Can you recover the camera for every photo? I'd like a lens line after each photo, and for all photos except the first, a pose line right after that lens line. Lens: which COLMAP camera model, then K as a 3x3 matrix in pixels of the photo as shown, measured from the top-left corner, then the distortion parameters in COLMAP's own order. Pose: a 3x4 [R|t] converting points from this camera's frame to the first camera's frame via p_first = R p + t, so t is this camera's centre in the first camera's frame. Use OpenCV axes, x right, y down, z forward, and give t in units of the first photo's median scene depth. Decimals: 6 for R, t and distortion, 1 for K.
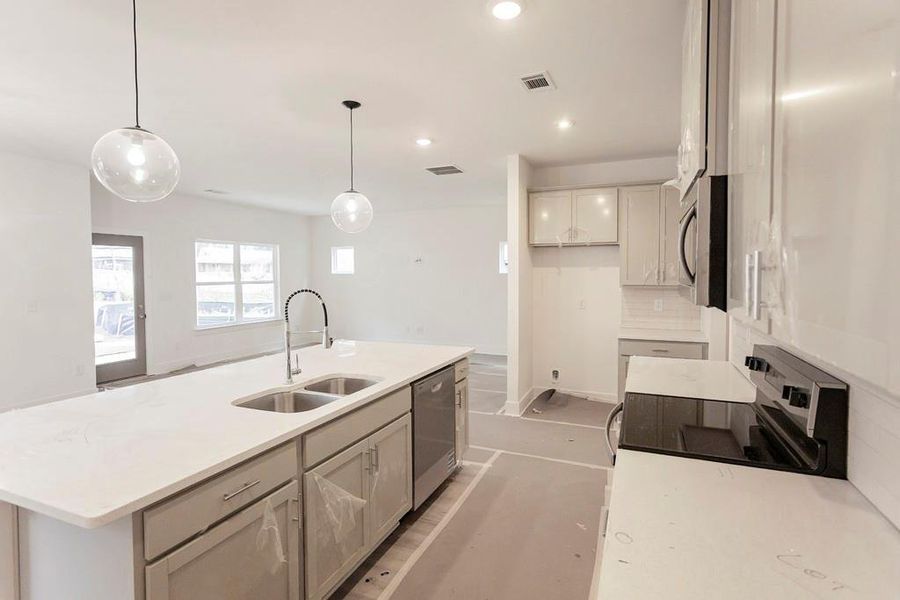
lens RADIAL K [[440.0, 0, 465.4], [0, 440.0, 288.3], [0, 0, 1]] dist [0.001785, 0.000892]
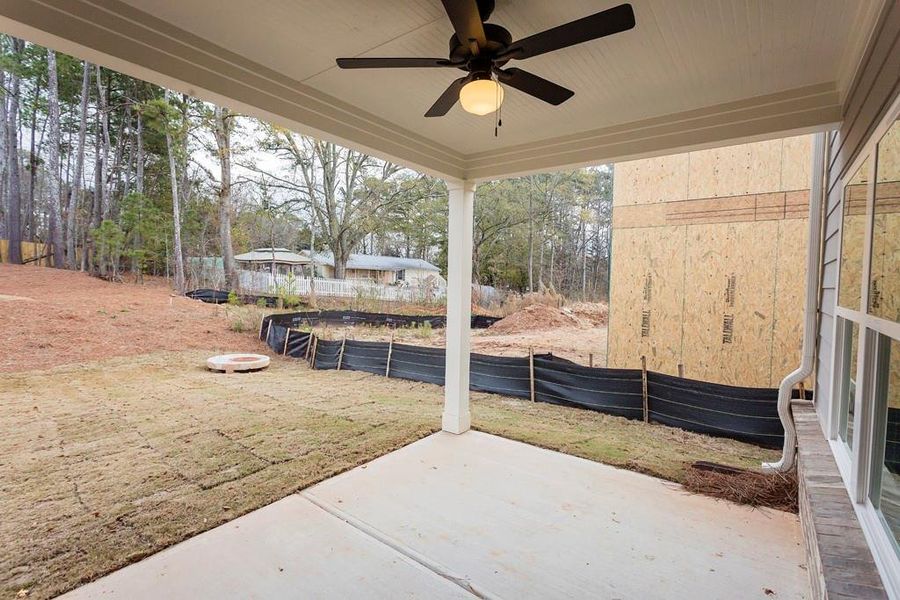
lens RADIAL K [[426.3, 0, 450.0], [0, 426.3, 300.0], [0, 0, 1]] dist [0.001947, 0.001282]
pose [[0.964821, 0.032693, -0.260867, -1.684173], [-0.031386, 0.999465, 0.009174, -0.041903], [0.261027, -0.000664, 0.965331, 1.883138]]
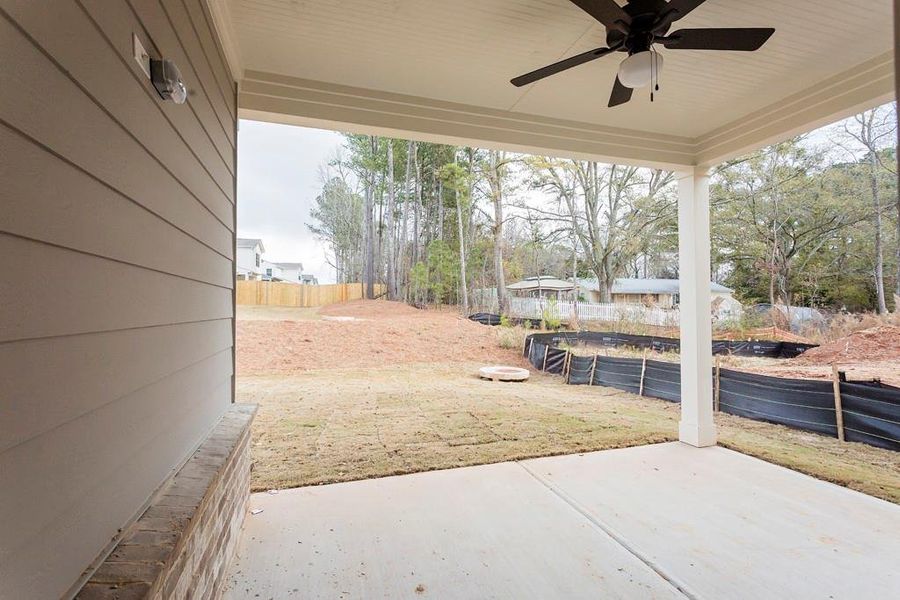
lens RADIAL K [[426.3, 0, 450.0], [0, 426.3, 300.0], [0, 0, 1]] dist [0.001947, 0.001282]
pose [[0.638211, -0.017316, -0.769667, -1.514706], [-0.021180, 0.998974, -0.040037, 0.043049], [0.769570, 0.041854, 0.637189, 1.874485]]
